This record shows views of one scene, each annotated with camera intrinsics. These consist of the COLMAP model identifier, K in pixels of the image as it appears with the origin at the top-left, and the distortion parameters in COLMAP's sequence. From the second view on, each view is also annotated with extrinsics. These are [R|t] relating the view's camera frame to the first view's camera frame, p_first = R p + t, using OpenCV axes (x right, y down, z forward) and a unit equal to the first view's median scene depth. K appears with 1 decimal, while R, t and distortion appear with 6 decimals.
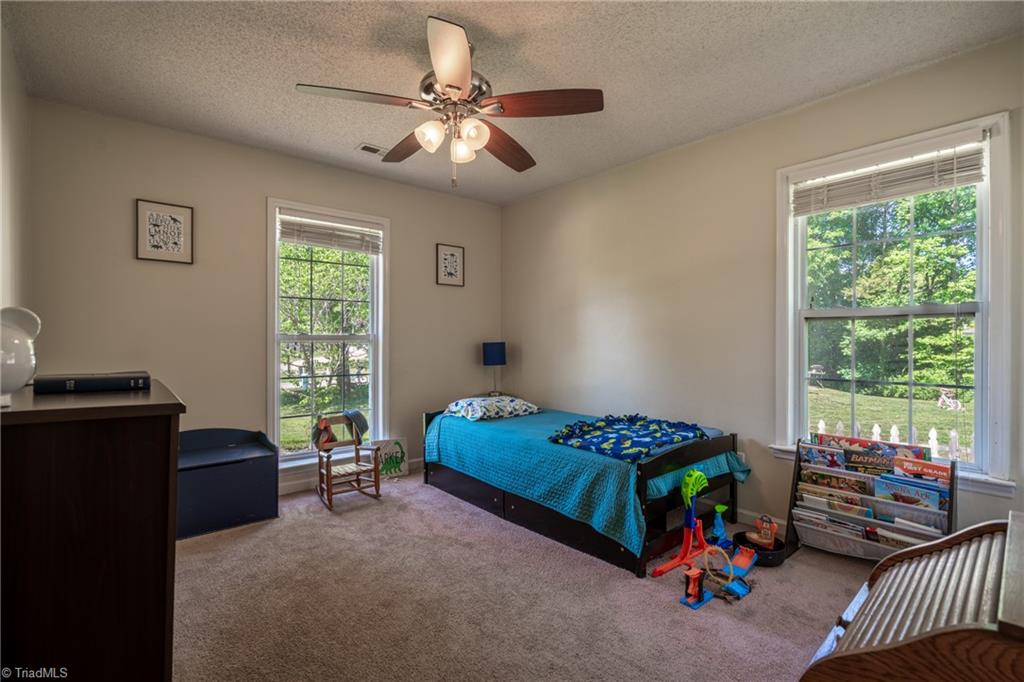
lens RADIAL K [[461.8, 0, 513.4], [0, 461.8, 340.3], [0, 0, 1]] dist [0.001521, 0.000224]
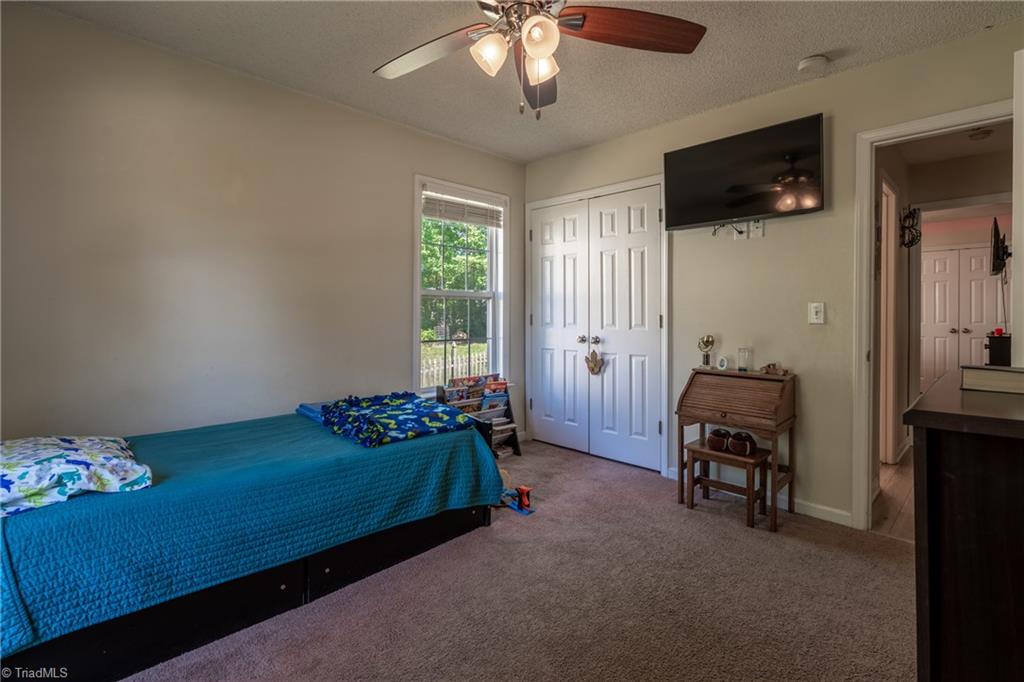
lens RADIAL K [[470.4, 0, 503.7], [0, 470.4, 314.4], [0, 0, 1]] dist [-0.005845, 0.002403]
pose [[-0.033040, 0.001184, 0.999453, -0.803631], [0.006085, 0.999981, -0.000984, 0.009087], [-0.999435, 0.006049, -0.033047, 0.939987]]
